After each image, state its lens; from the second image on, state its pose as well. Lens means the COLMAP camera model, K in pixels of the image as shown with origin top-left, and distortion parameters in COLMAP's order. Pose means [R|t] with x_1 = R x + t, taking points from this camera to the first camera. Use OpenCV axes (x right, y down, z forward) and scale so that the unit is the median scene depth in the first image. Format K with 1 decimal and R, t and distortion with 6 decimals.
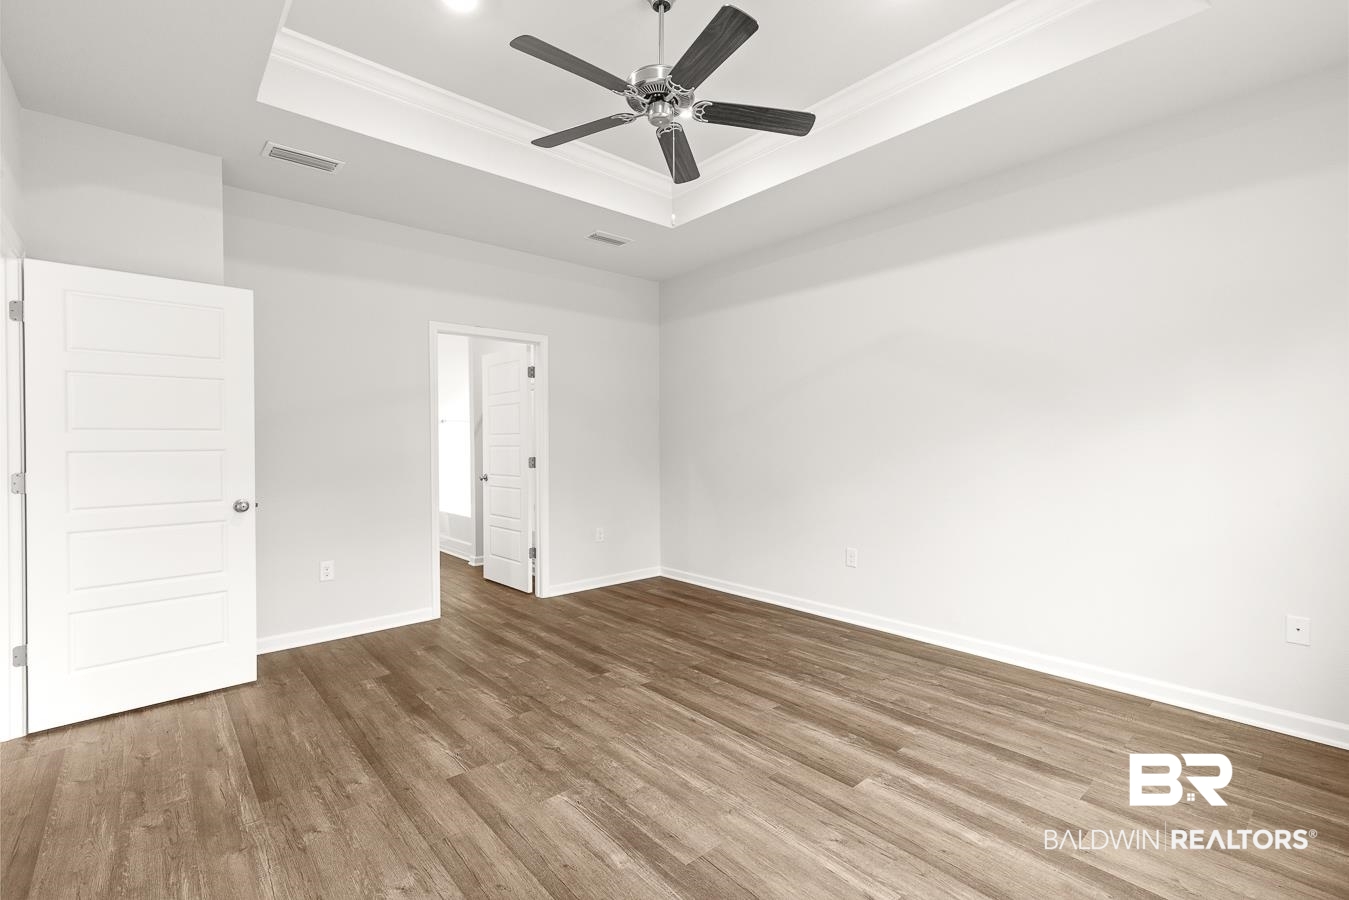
lens RADIAL K [[601.2, 0, 681.8], [0, 601.2, 445.9], [0, 0, 1]] dist [0.001708, 0.000079]
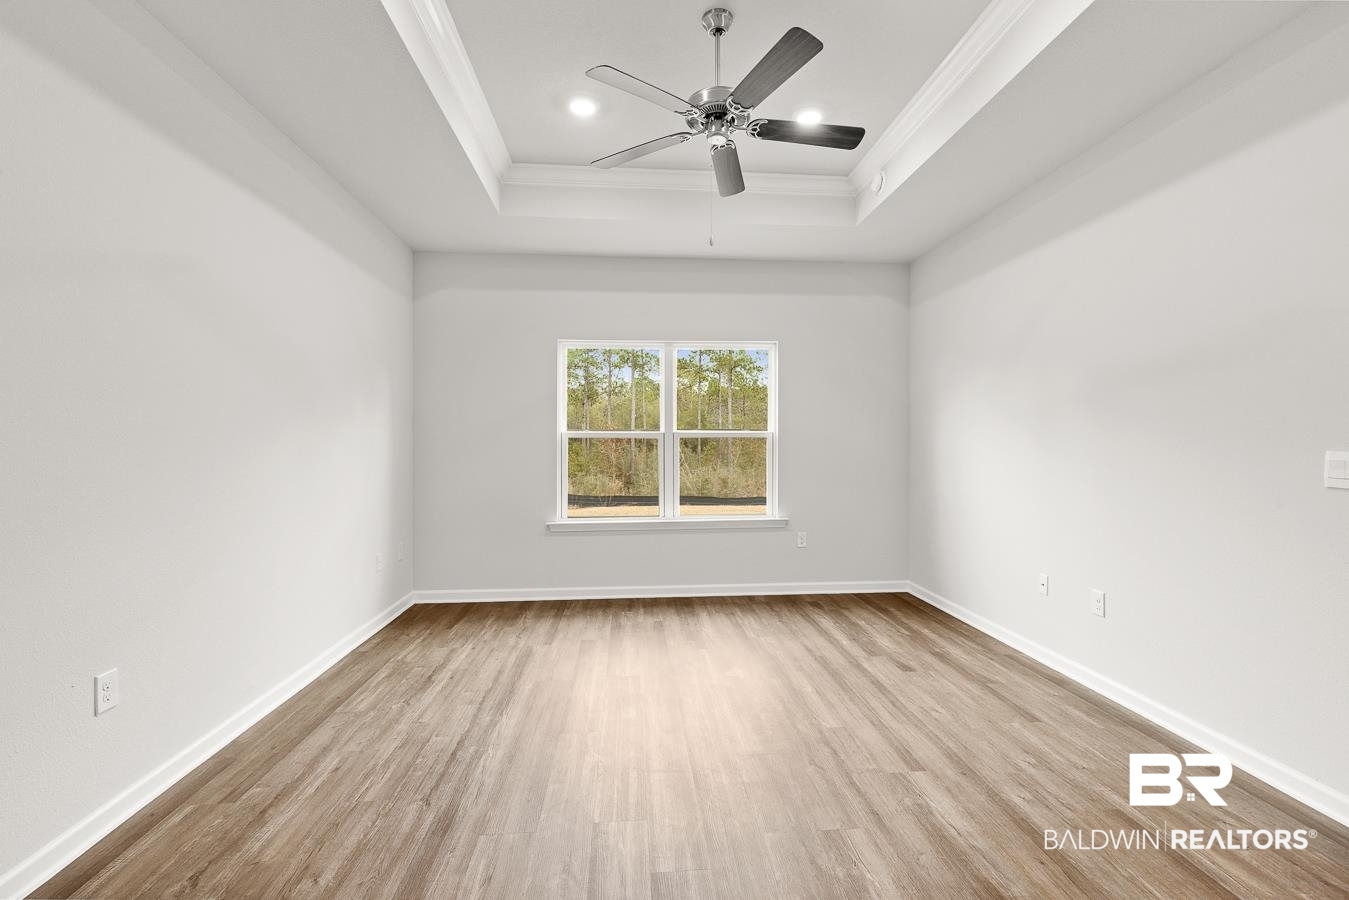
lens RADIAL K [[601.2, 0, 681.8], [0, 601.2, 445.9], [0, 0, 1]] dist [0.001708, 0.000079]
pose [[-0.800168, 0.002531, 0.599771, -0.498807], [0.008835, 0.999932, 0.007568, -0.008044], [-0.599711, 0.011355, -0.800136, 1.525203]]
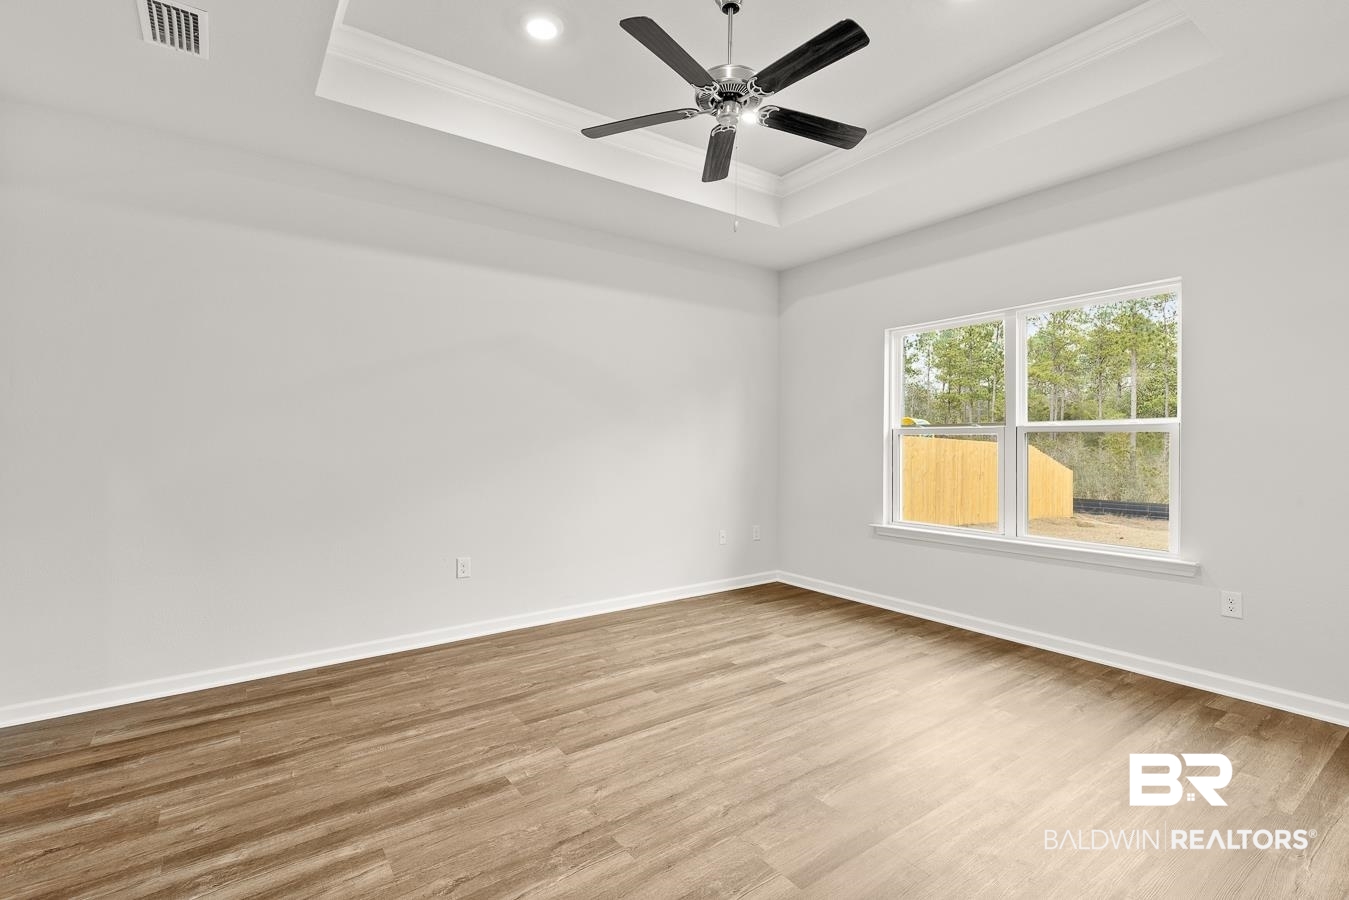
lens RADIAL K [[621.2, 0, 677.8], [0, 621.2, 442.5], [0, 0, 1]] dist [0.002995, -0.000070]
pose [[0.105052, 0.002417, 0.994464, -0.872167], [0.008728, 0.999956, -0.003352, -0.001047], [-0.994428, 0.009032, 0.105027, 0.788732]]
